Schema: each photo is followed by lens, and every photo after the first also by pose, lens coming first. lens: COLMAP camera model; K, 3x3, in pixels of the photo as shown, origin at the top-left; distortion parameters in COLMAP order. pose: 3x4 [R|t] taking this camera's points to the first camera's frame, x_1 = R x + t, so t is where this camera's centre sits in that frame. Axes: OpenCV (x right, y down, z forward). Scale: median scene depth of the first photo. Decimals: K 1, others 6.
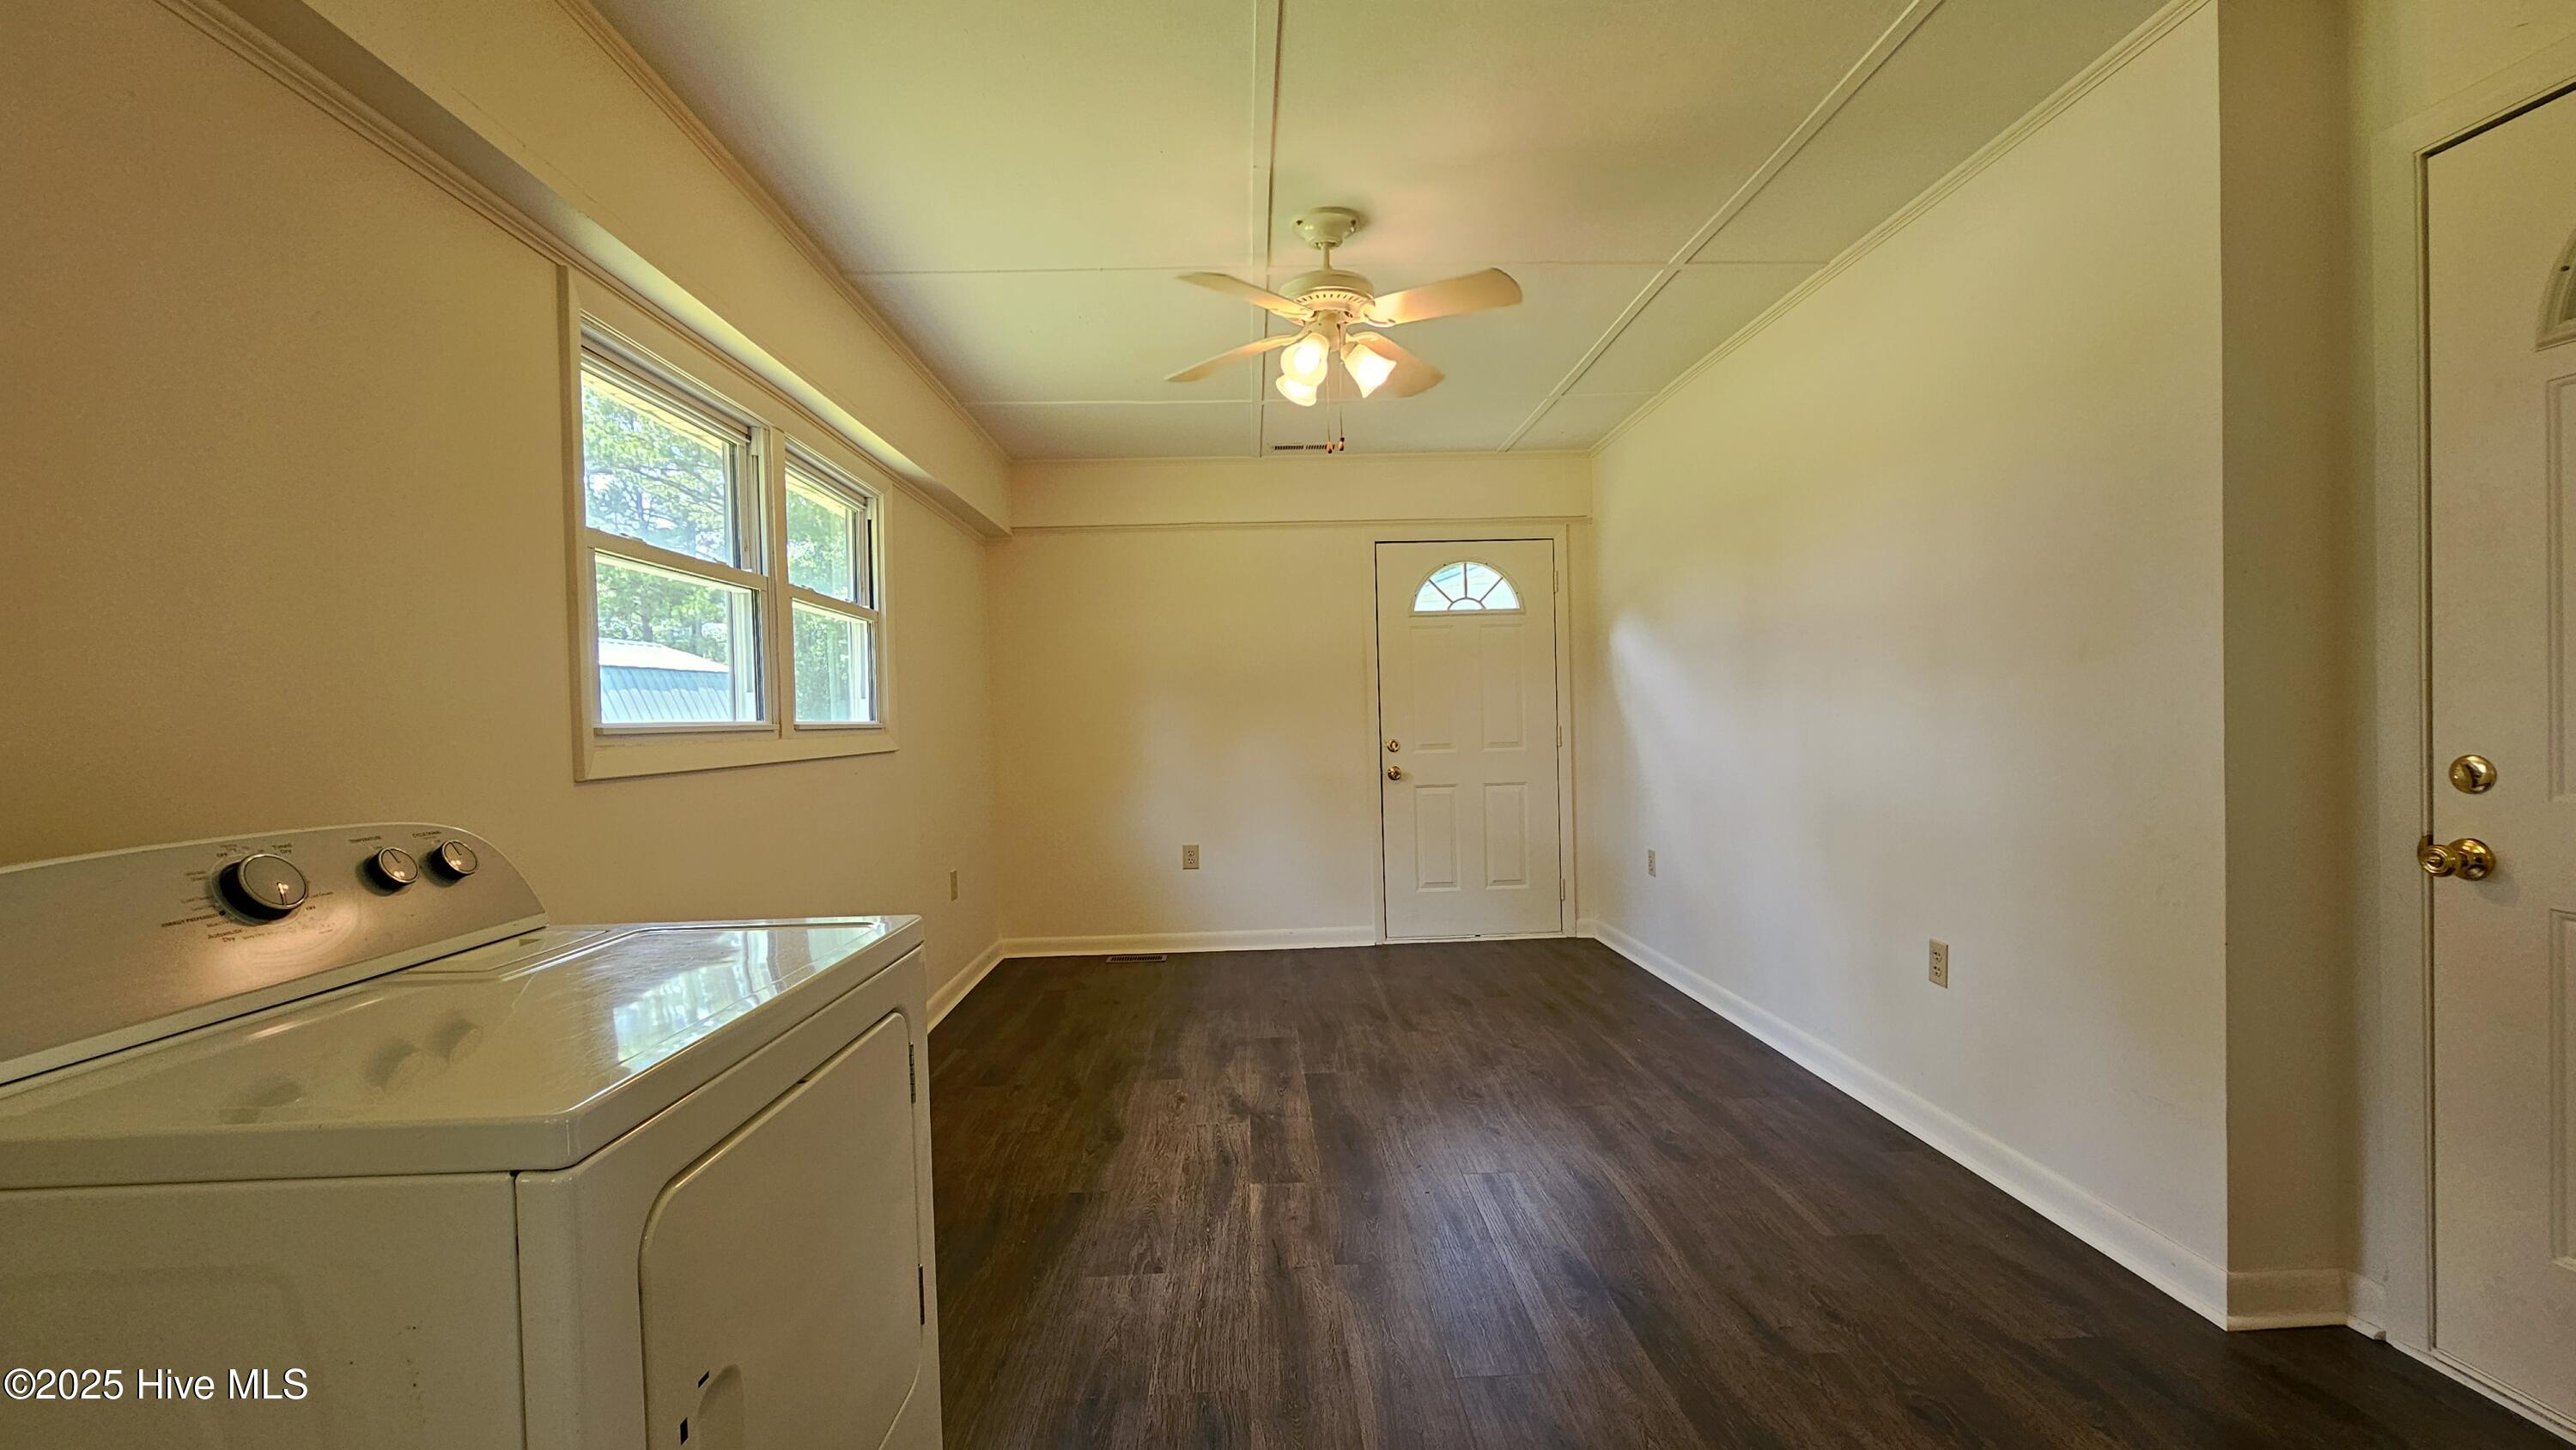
lens RADIAL K [[1055.6, 0, 1281.4], [0, 1055.6, 729.1], [0, 0, 1]] dist [-0.000078, -0.000285]
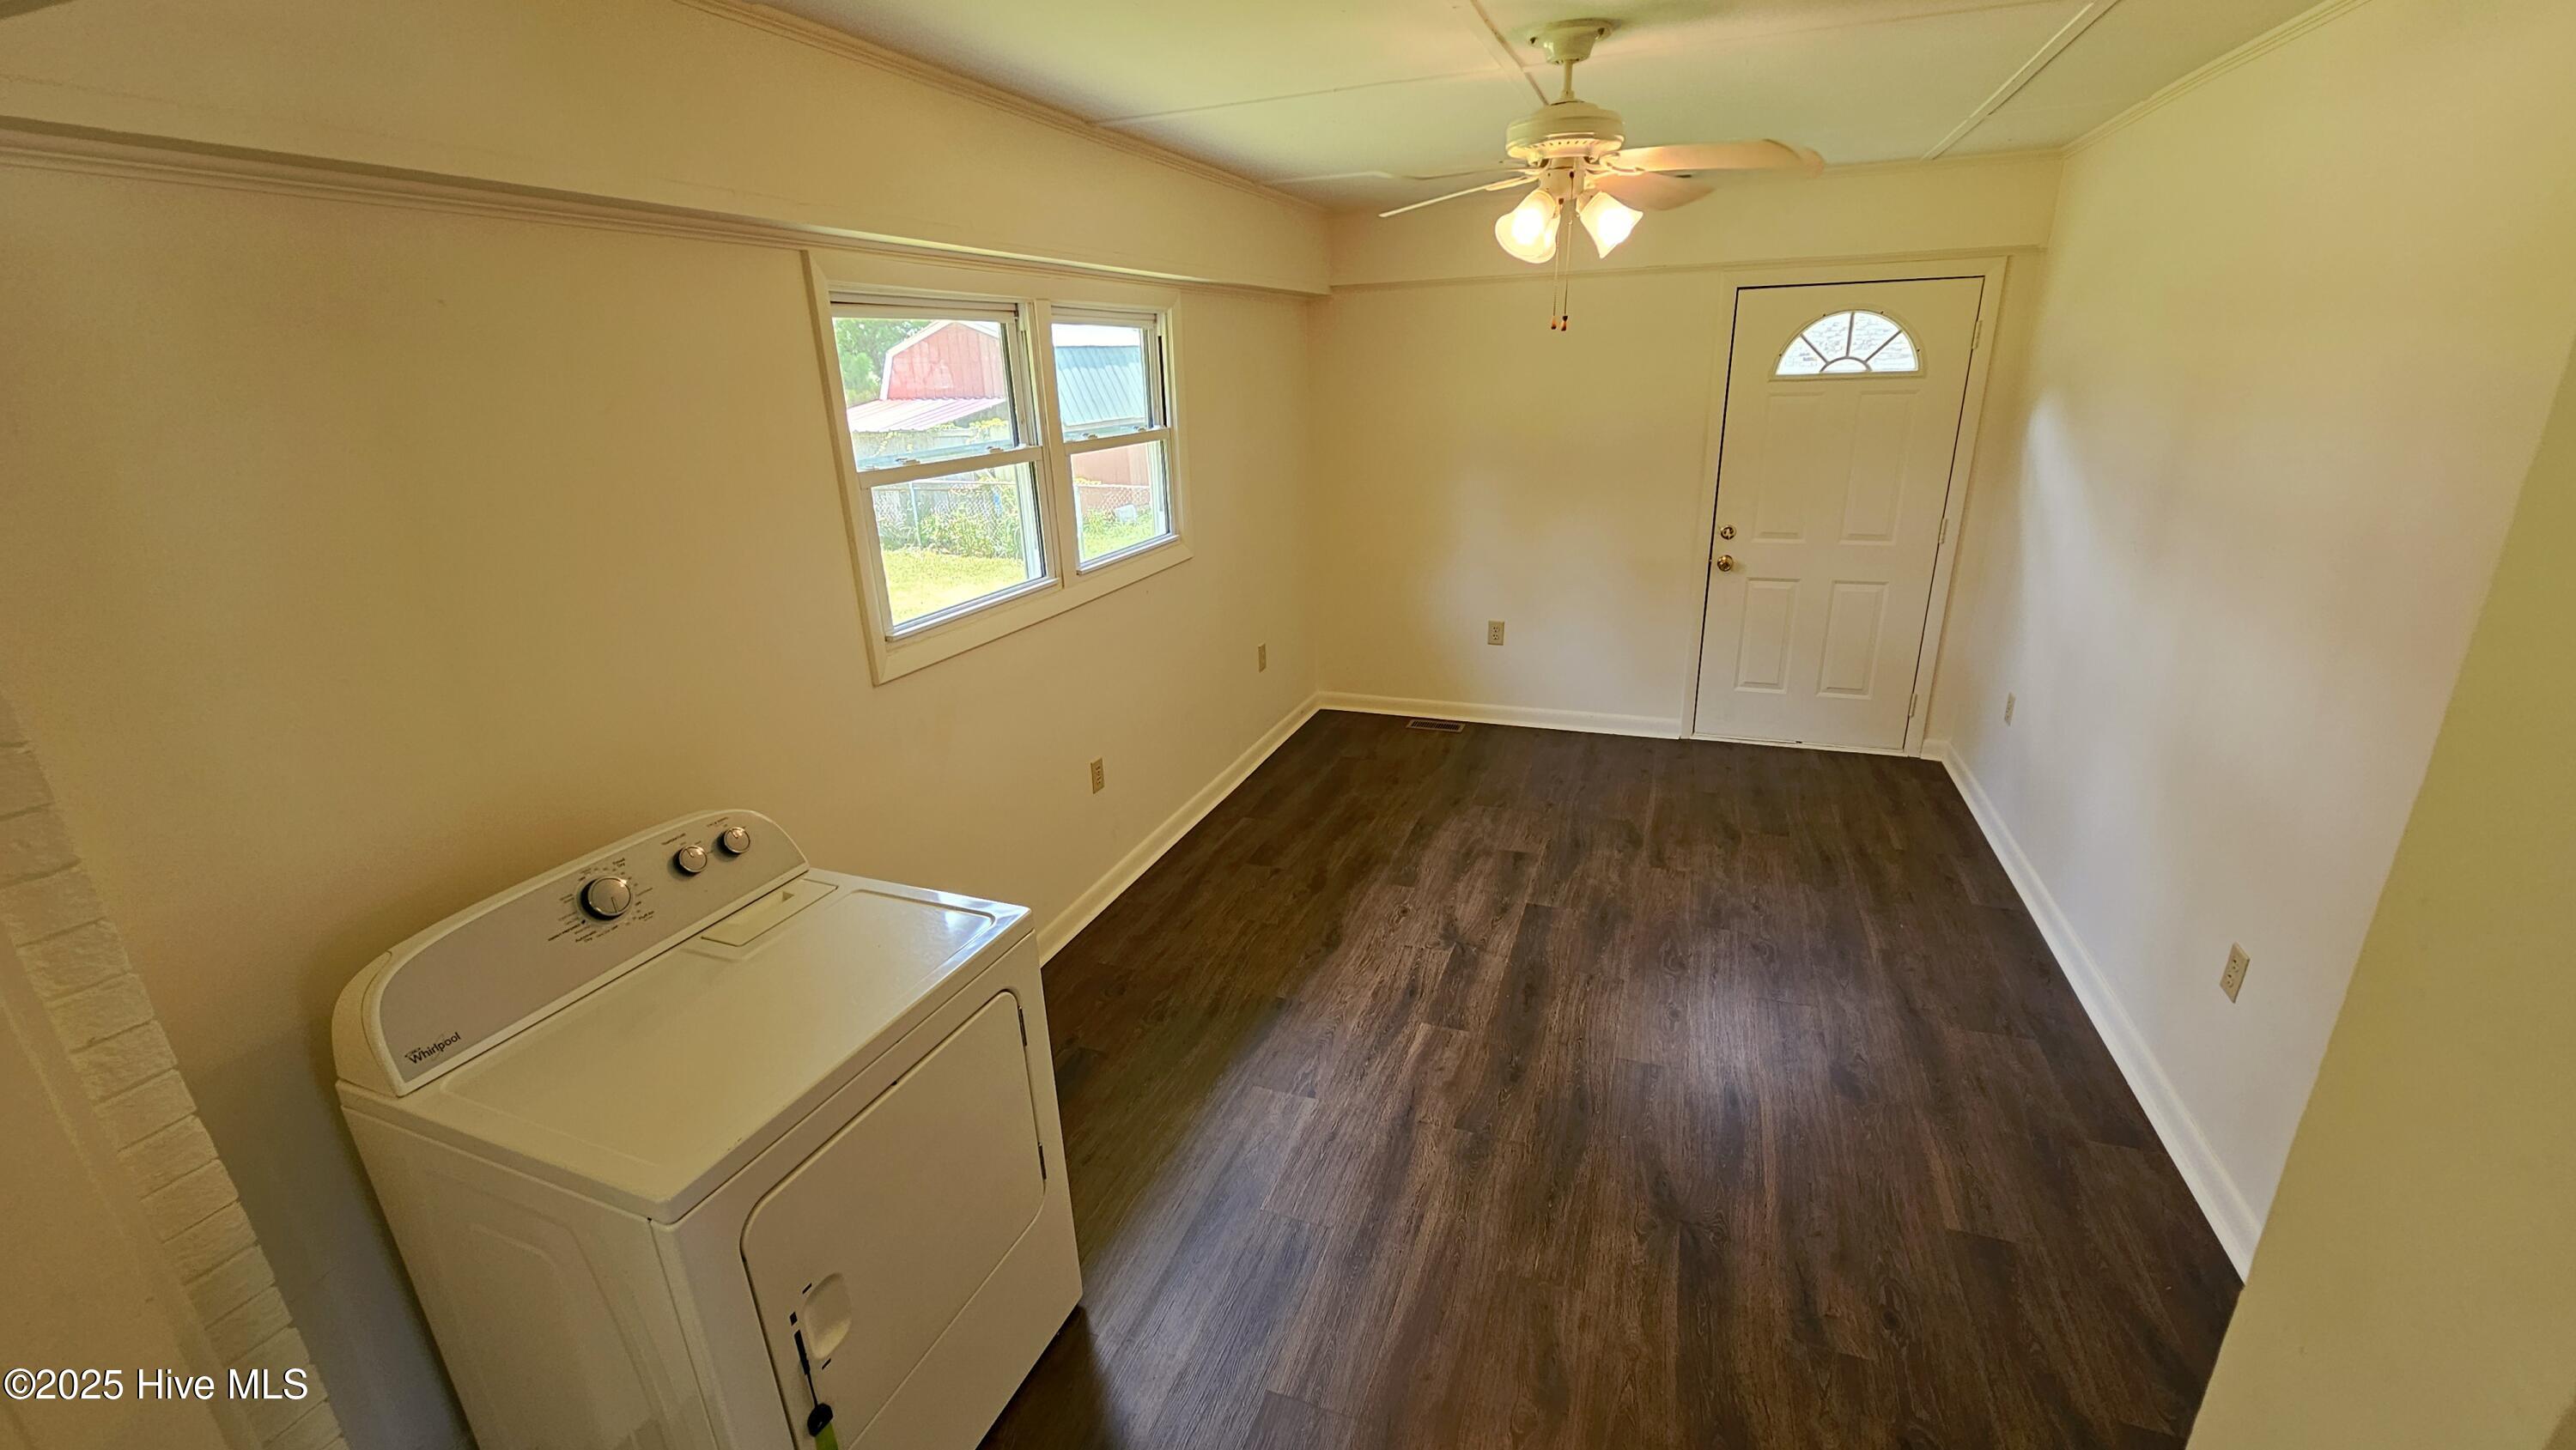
lens RADIAL K [[1057.1, 0, 1288.0], [0, 1057.1, 725.0], [0, 0, 1]] dist [0.002773, -0.000060]
pose [[0.925196, 0.120949, -0.359701, 0.161055], [0.002044, 0.946249, 0.323431, -0.189909], [0.379485, -0.299972, 0.875219, 0.025993]]
